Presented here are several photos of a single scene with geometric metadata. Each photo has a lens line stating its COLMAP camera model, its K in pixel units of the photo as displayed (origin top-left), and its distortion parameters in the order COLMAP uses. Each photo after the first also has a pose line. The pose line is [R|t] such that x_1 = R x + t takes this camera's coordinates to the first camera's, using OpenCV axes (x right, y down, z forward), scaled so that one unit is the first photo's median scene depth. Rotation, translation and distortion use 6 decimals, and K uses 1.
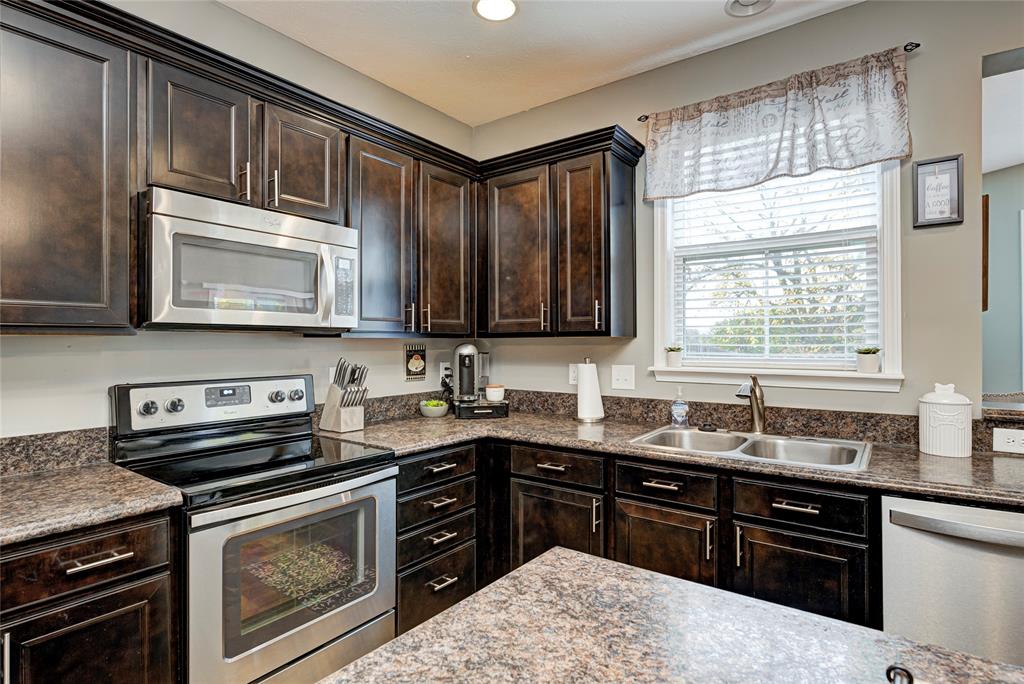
lens RADIAL K [[525.4, 0, 510.0], [0, 525.4, 343.7], [0, 0, 1]] dist [-0.002829, -0.001758]
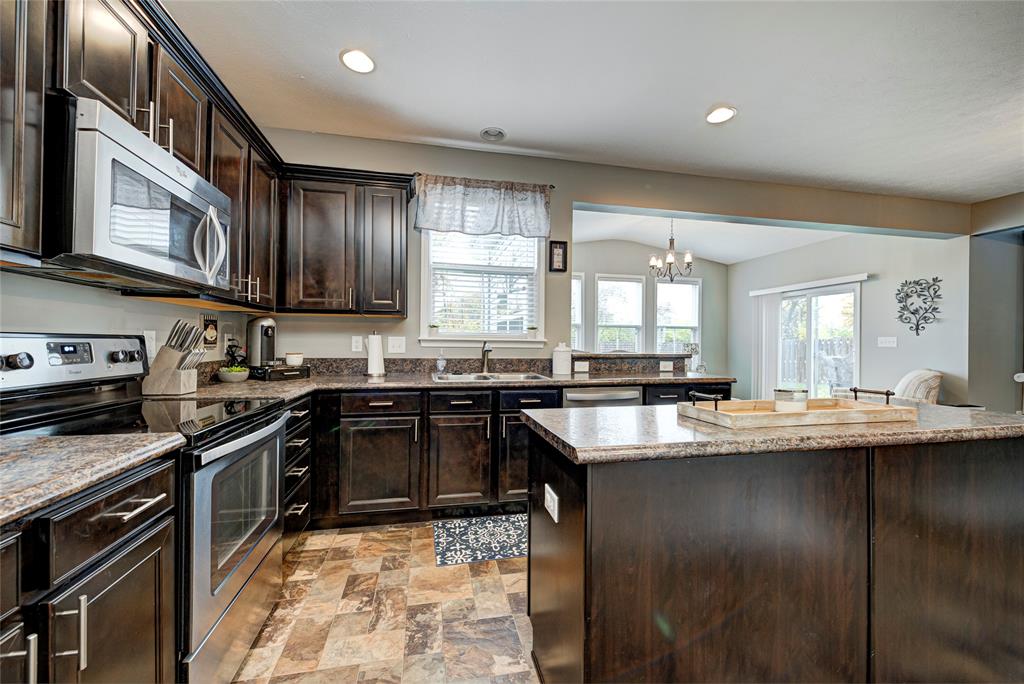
lens RADIAL K [[399.9, 0, 515.8], [0, 399.9, 342.0], [0, 0, 1]] dist [-0.002116, -0.000097]
pose [[0.655317, 0.008800, 0.755303, -0.474607], [-0.009180, 0.999951, -0.003685, 0.066089], [-0.755298, -0.004519, 0.655365, 0.023642]]
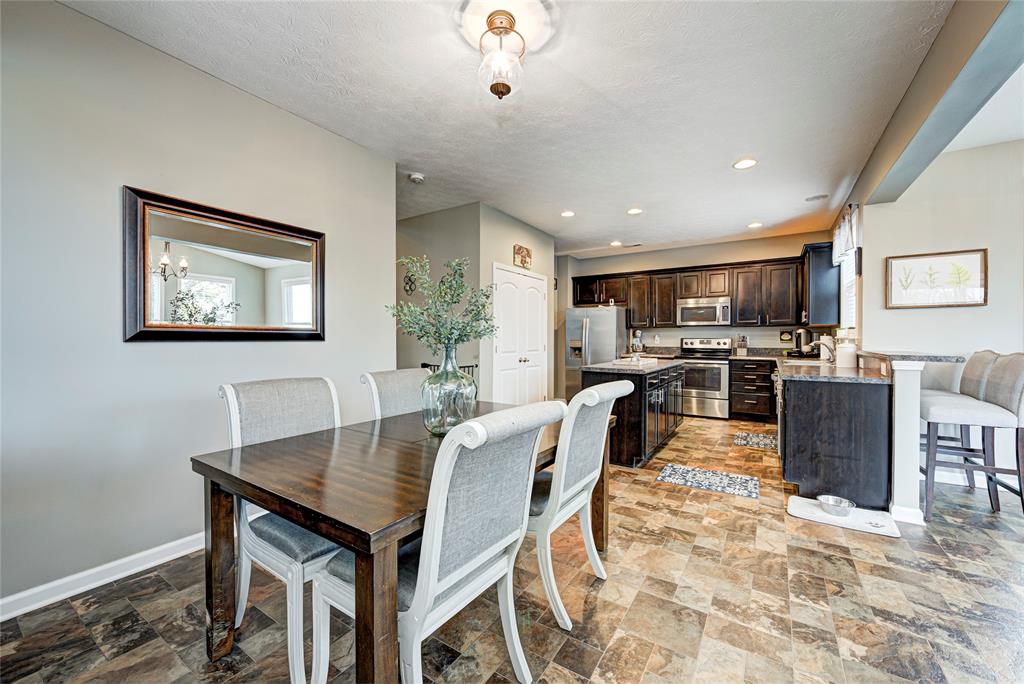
lens RADIAL K [[399.9, 0, 509.0], [0, 399.9, 343.3], [0, 0, 1]] dist [-0.002116, -0.000097]
pose [[0.058753, 0.015838, -0.998147, 2.142575], [-0.000710, 0.999875, 0.015824, 0.051670], [0.998272, -0.000221, 0.058757, -0.611542]]
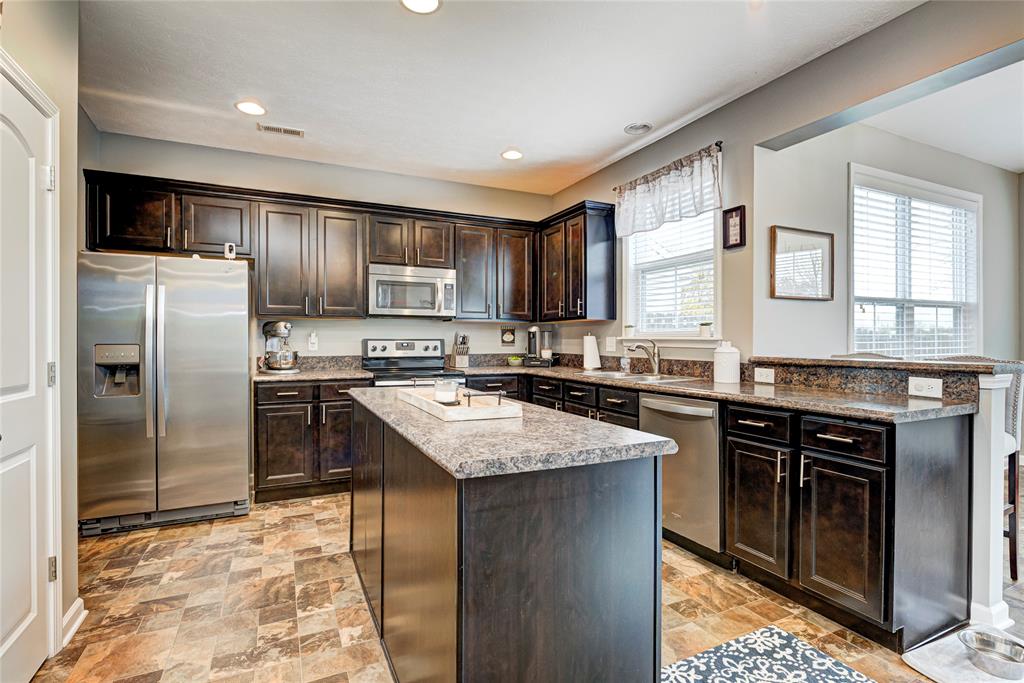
lens RADIAL K [[492.5, 0, 513.2], [0, 492.5, 343.1], [0, 0, 1]] dist [0.002993, -0.000648]
pose [[0.885734, 0.006585, -0.464147, 0.770989], [-0.003852, 0.999969, 0.006836, 0.059520], [0.464178, -0.004267, 0.885732, -0.606414]]
